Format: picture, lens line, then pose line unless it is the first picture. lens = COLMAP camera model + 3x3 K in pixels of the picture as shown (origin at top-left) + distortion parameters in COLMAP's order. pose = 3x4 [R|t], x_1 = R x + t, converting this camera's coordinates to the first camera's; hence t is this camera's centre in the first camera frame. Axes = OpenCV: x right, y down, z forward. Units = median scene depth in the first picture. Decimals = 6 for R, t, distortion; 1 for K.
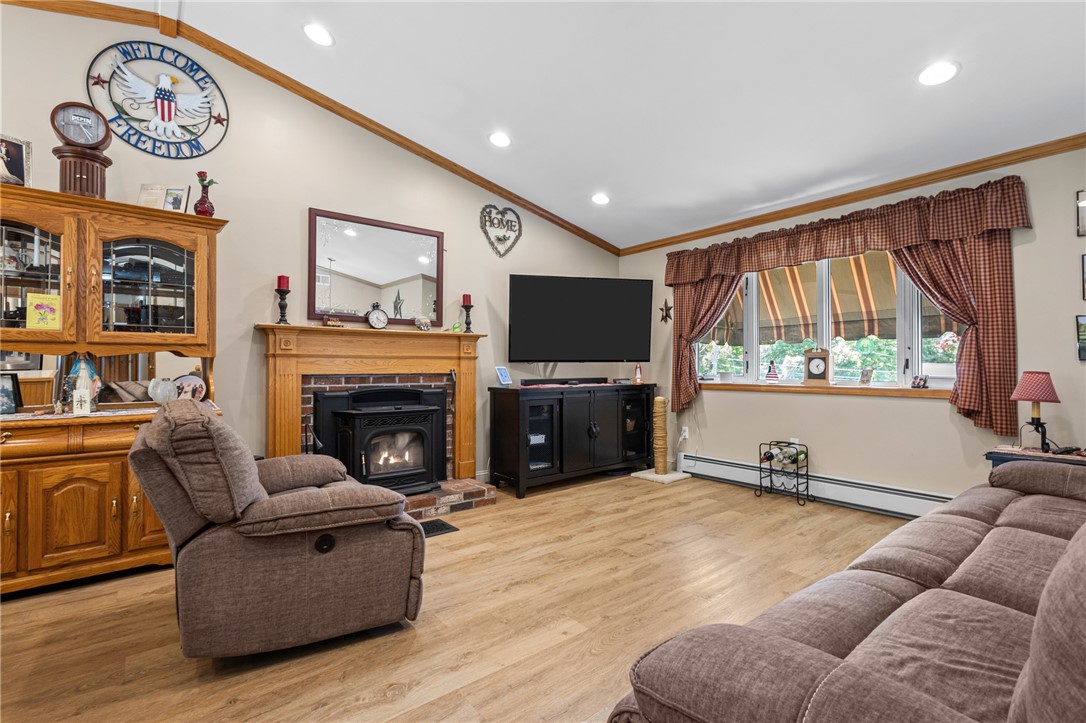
lens RADIAL K [[502.3, 0, 538.7], [0, 502.3, 358.7], [0, 0, 1]] dist [0.010870, -0.004071]
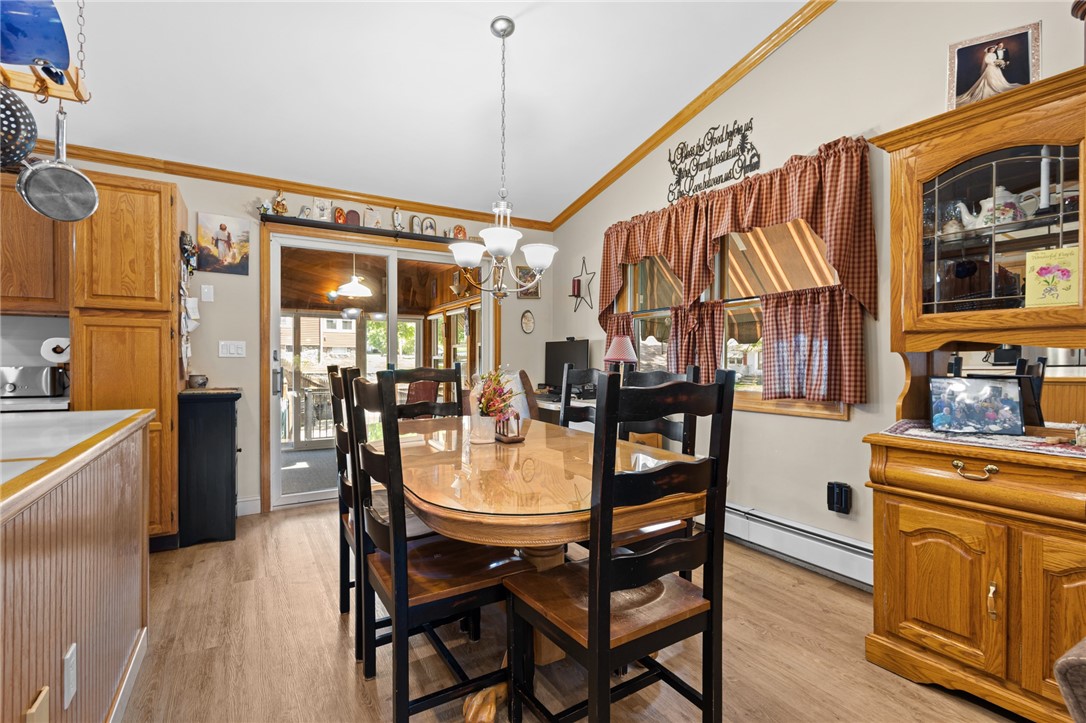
lens RADIAL K [[502.3, 0, 539.9], [0, 502.3, 364.8], [0, 0, 1]] dist [0.010870, -0.004071]
pose [[-0.137503, 0.007509, -0.990473, -0.166864], [0.013410, 0.999894, 0.005719, 0.000315], [0.990411, -0.012496, -0.137589, 0.274194]]
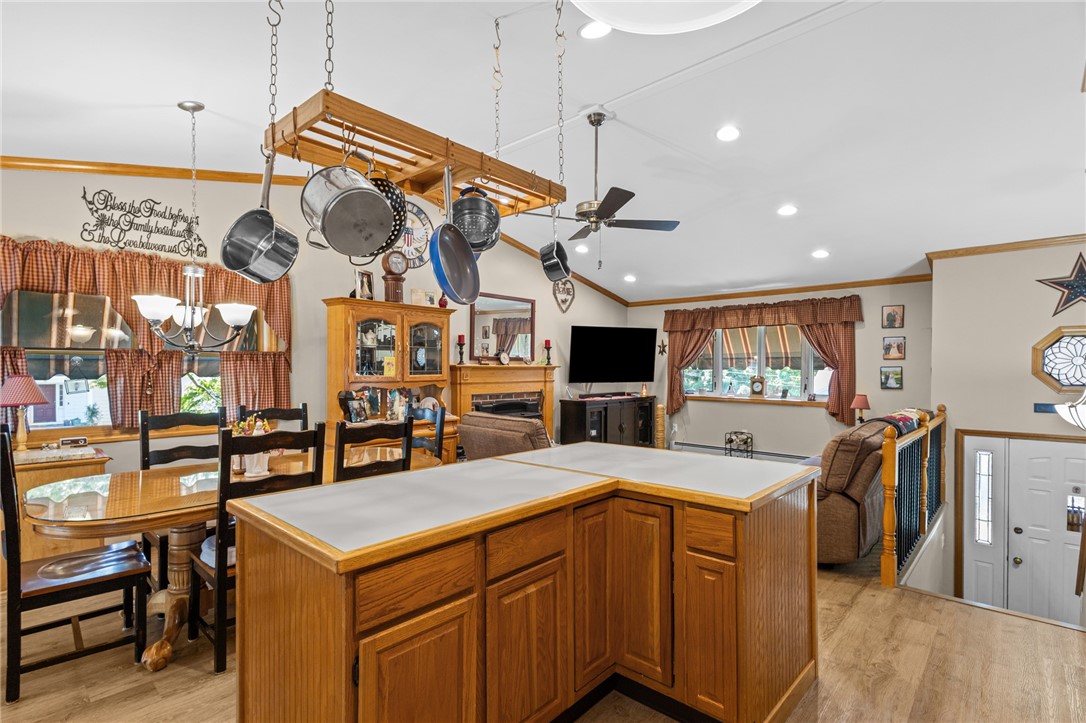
lens RADIAL K [[502.3, 0, 554.0], [0, 502.3, 371.9], [0, 0, 1]] dist [0.010870, -0.004071]
pose [[0.987117, 0.004044, 0.159950, -0.396159], [-0.008151, 0.999654, 0.025024, -0.072971], [-0.159794, -0.026006, 0.986808, -0.560923]]
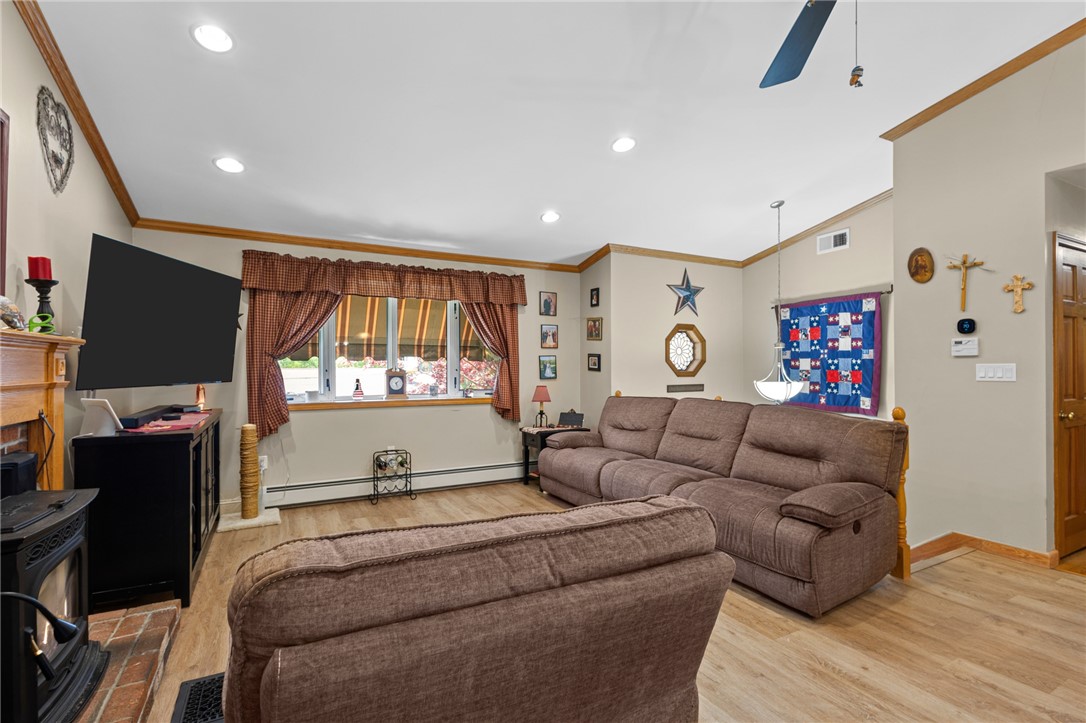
lens RADIAL K [[502.3, 0, 539.5], [0, 502.3, 367.8], [0, 0, 1]] dist [0.010870, -0.004071]
pose [[0.184802, 0.002212, 0.982773, -0.577351], [-0.011873, 0.999930, -0.000018, -0.026649], [-0.982704, -0.011665, 0.184815, 0.458004]]
